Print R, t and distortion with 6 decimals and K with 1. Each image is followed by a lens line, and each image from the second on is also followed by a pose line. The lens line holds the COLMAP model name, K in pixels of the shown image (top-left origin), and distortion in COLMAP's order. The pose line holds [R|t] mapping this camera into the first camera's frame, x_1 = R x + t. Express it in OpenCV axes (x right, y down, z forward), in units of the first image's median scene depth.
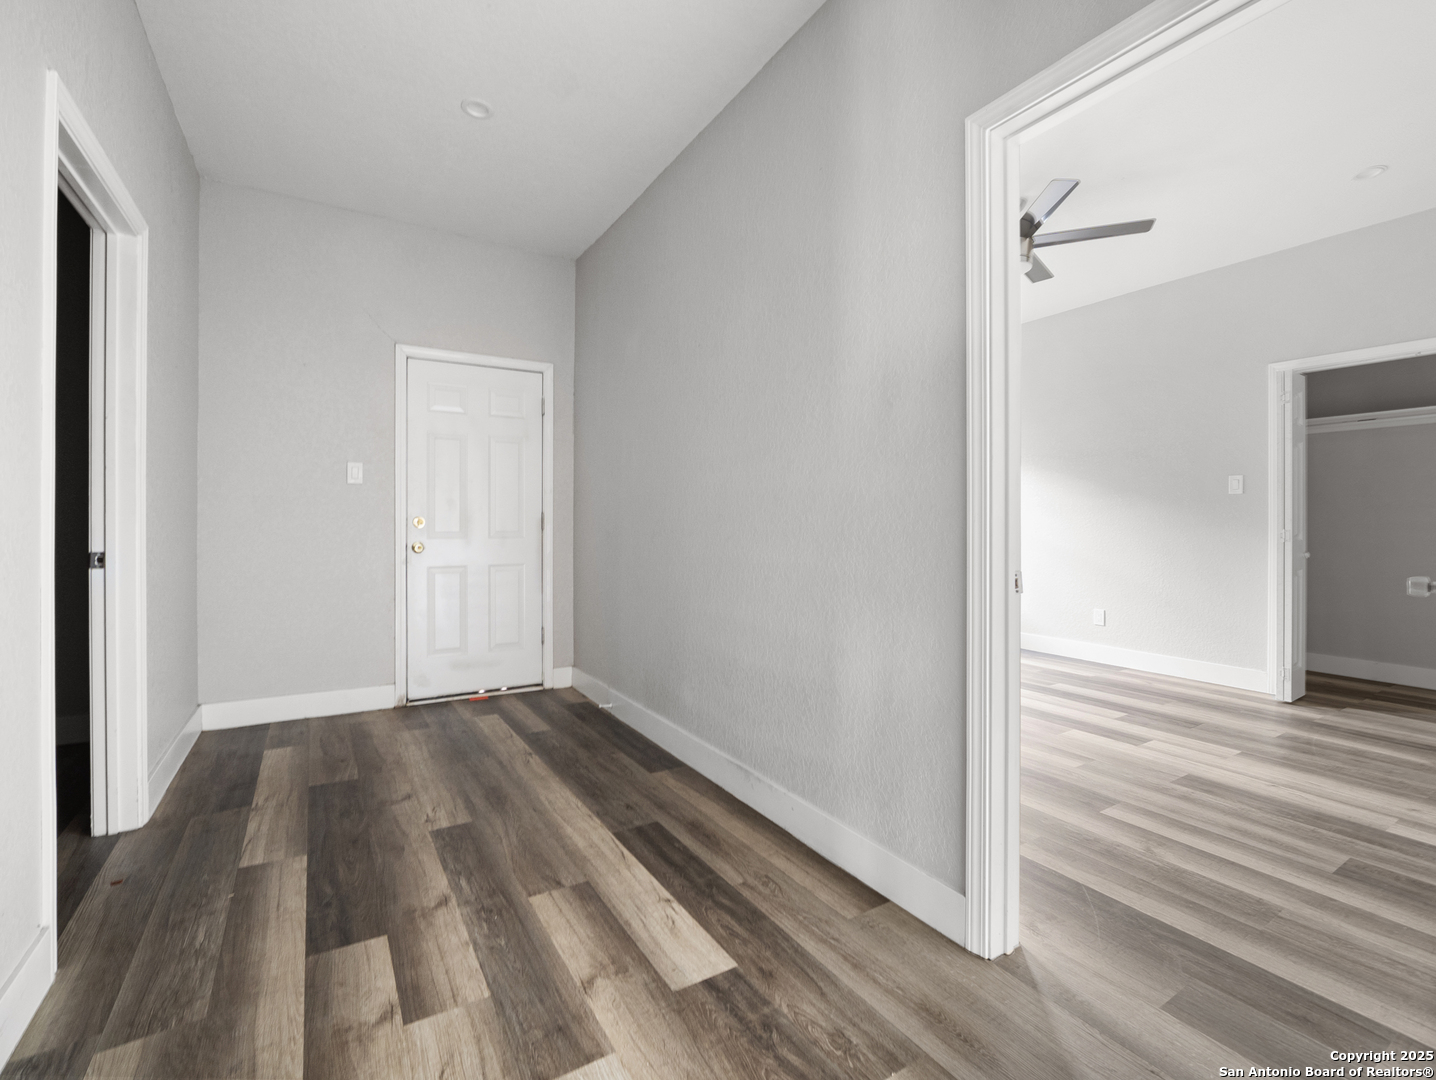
lens RADIAL K [[639.7, 0, 720.3], [0, 639.7, 523.8], [0, 0, 1]] dist [-0.014260, -0.000650]
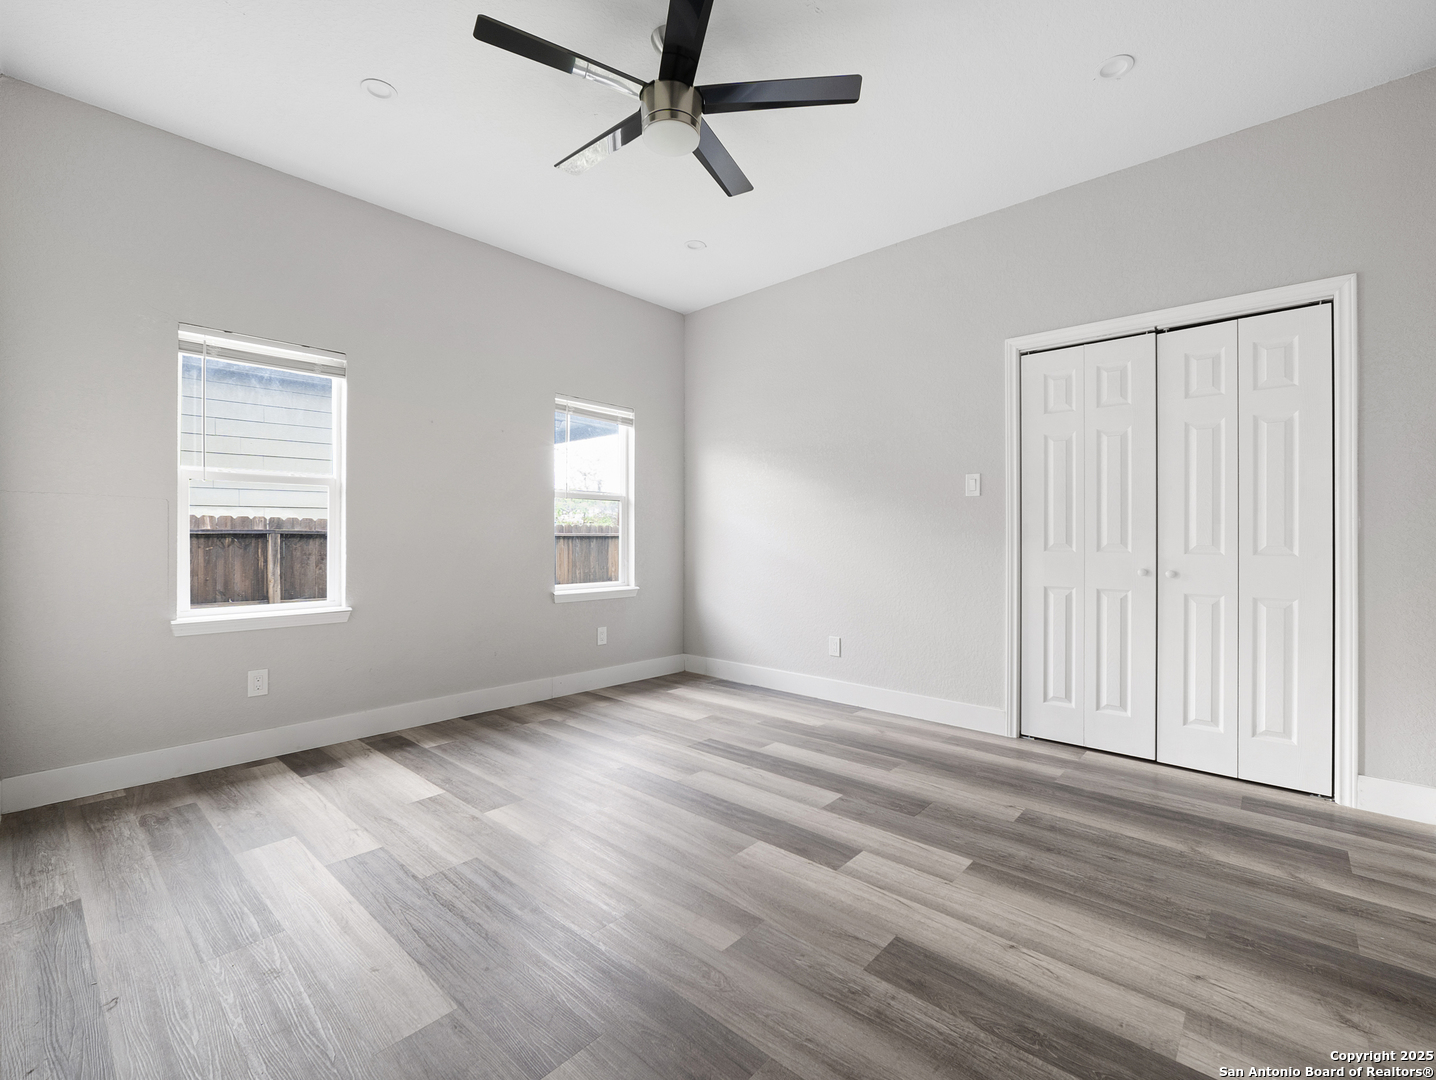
lens RADIAL K [[639.7, 0, 720.3], [0, 639.7, 523.8], [0, 0, 1]] dist [-0.014260, -0.000650]
pose [[0.958557, 0.007384, 0.284805, 0.358951], [-0.002728, 0.999856, -0.016740, 0.005105], [-0.284888, 0.015269, 0.958439, 0.407142]]
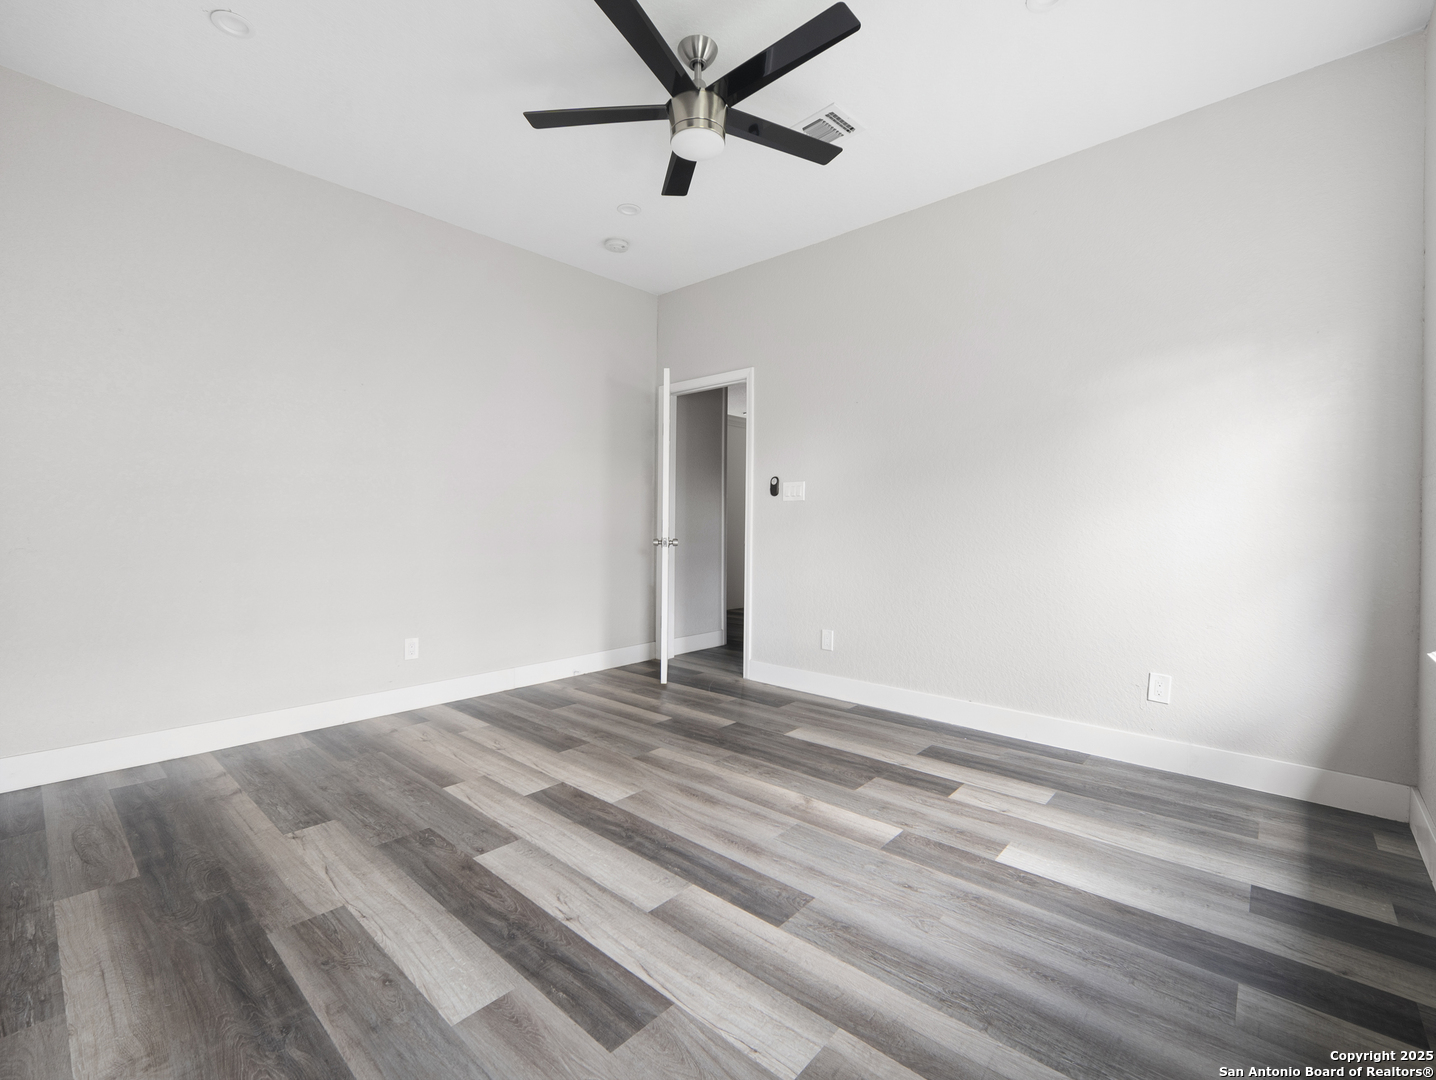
lens RADIAL K [[639.7, 0, 720.3], [0, 639.7, 523.8], [0, 0, 1]] dist [-0.014260, -0.000650]
pose [[-0.958359, -0.004928, -0.285524, 0.710677], [-0.003976, 0.999984, -0.003916, 0.013201], [0.285539, -0.002617, -0.958364, 1.894267]]
